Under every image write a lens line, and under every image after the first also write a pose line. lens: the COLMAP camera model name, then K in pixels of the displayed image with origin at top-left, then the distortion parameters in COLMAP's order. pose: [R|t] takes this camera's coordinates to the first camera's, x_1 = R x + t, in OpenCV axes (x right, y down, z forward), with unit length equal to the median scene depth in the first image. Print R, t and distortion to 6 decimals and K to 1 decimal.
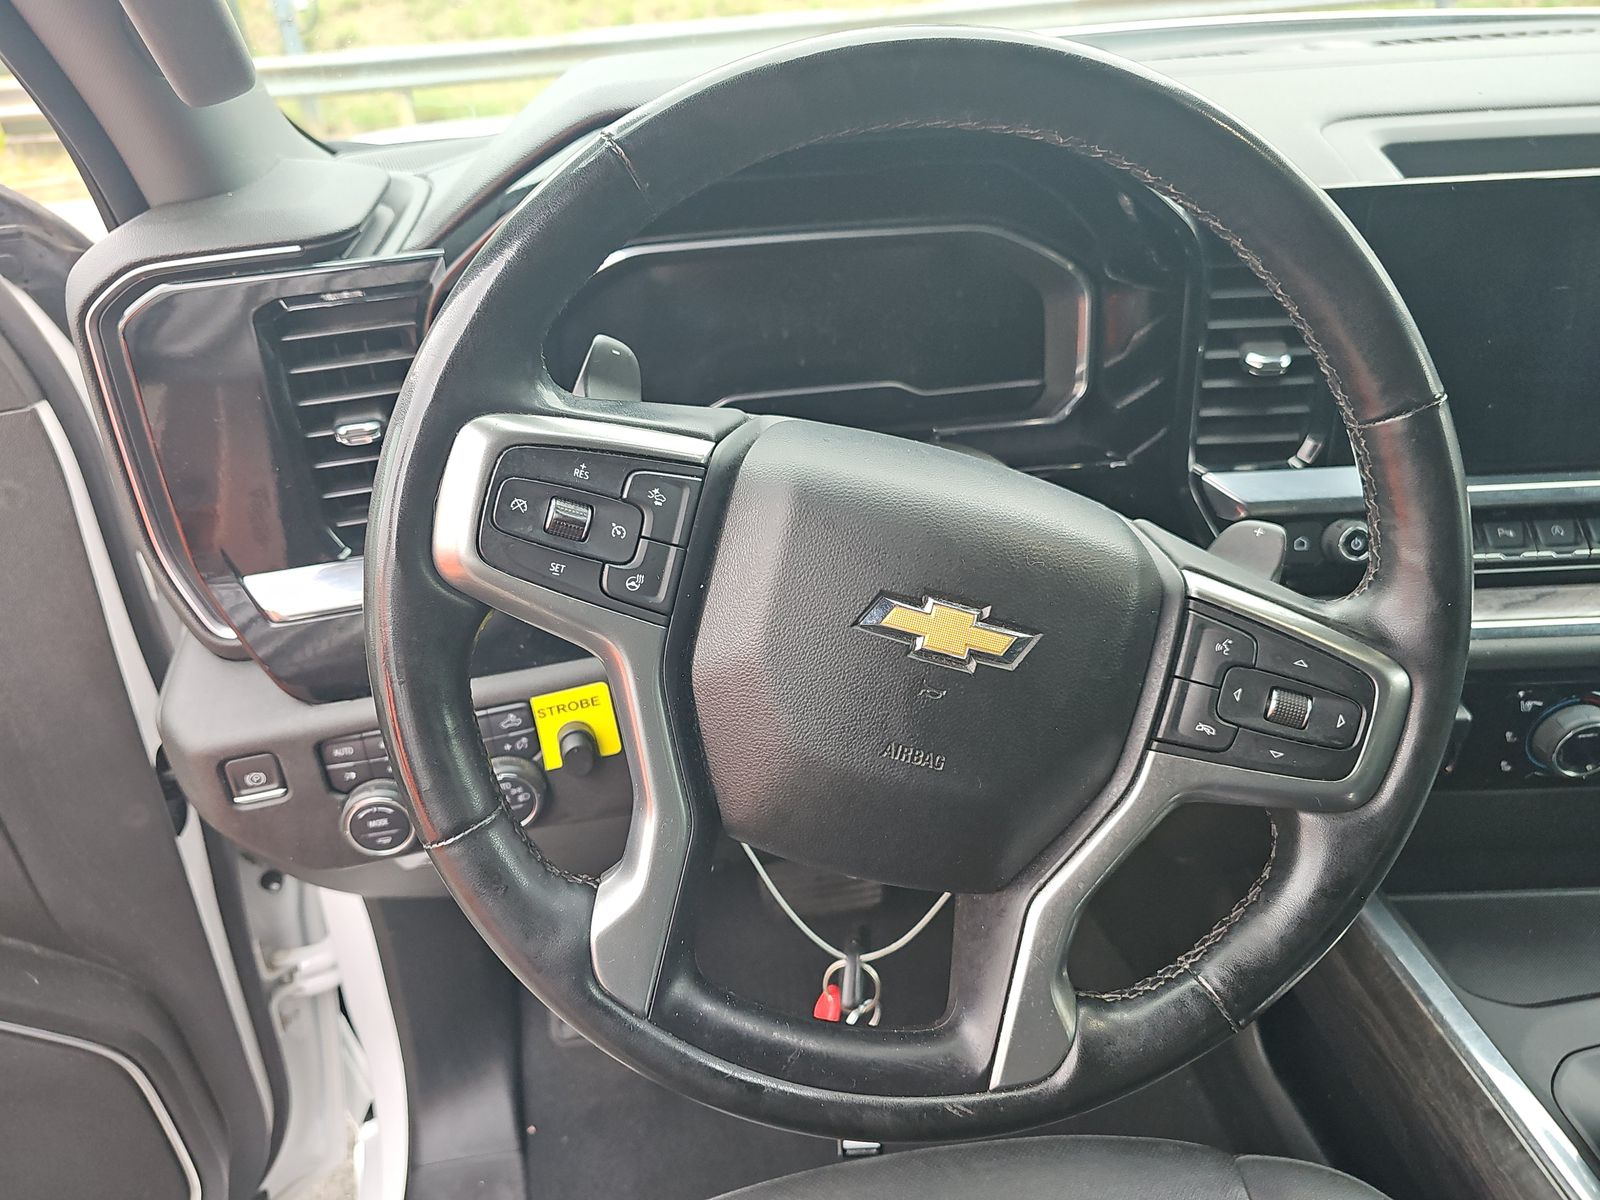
lens RADIAL K [[1081.8, 0, 800.0], [0, 1081.8, 600.0], [0, 0, 1]] dist [0.075682, -0.104232]
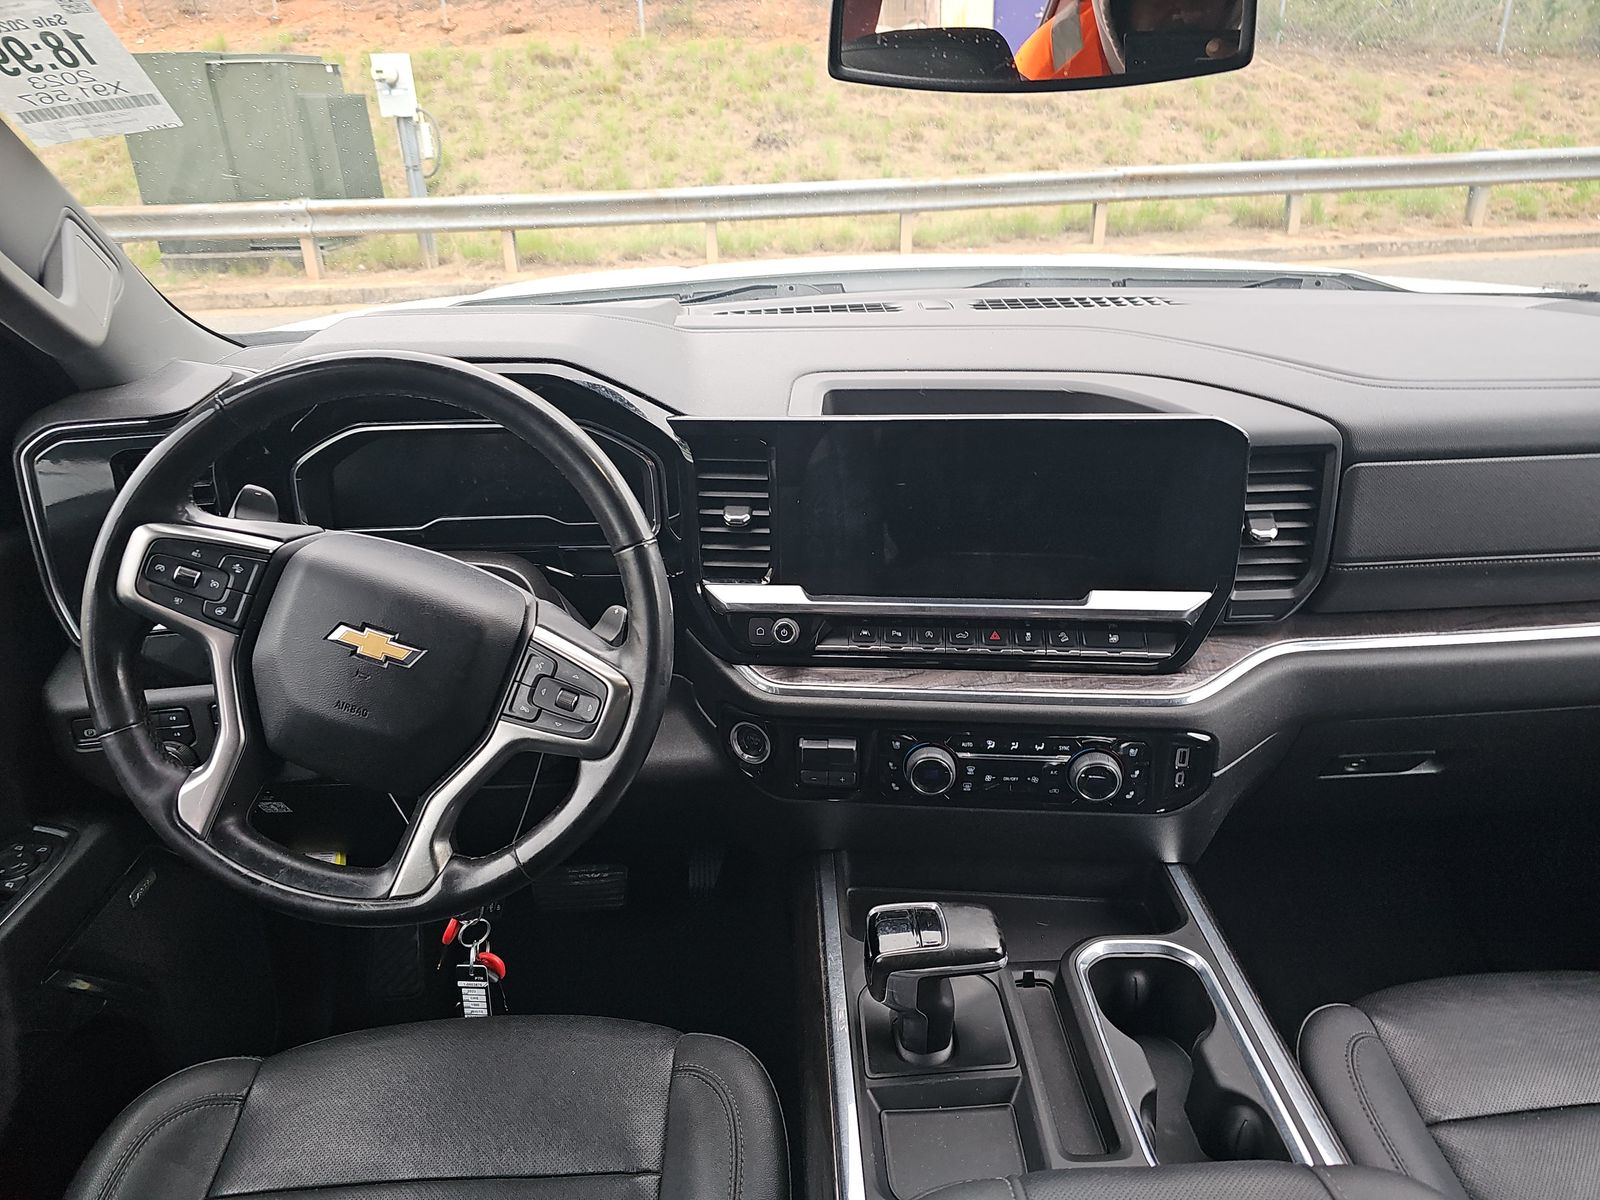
lens RADIAL K [[1025.4, 0, 800.9], [0, 1025.4, 591.7], [0, 0, 1]] dist [0.001568, -0.000335]
pose [[0.997730, 0.059379, -0.031773, 0.936124], [-0.062593, 0.991719, -0.112138, 0.090508], [0.024852, 0.113872, 0.993185, -0.805673]]
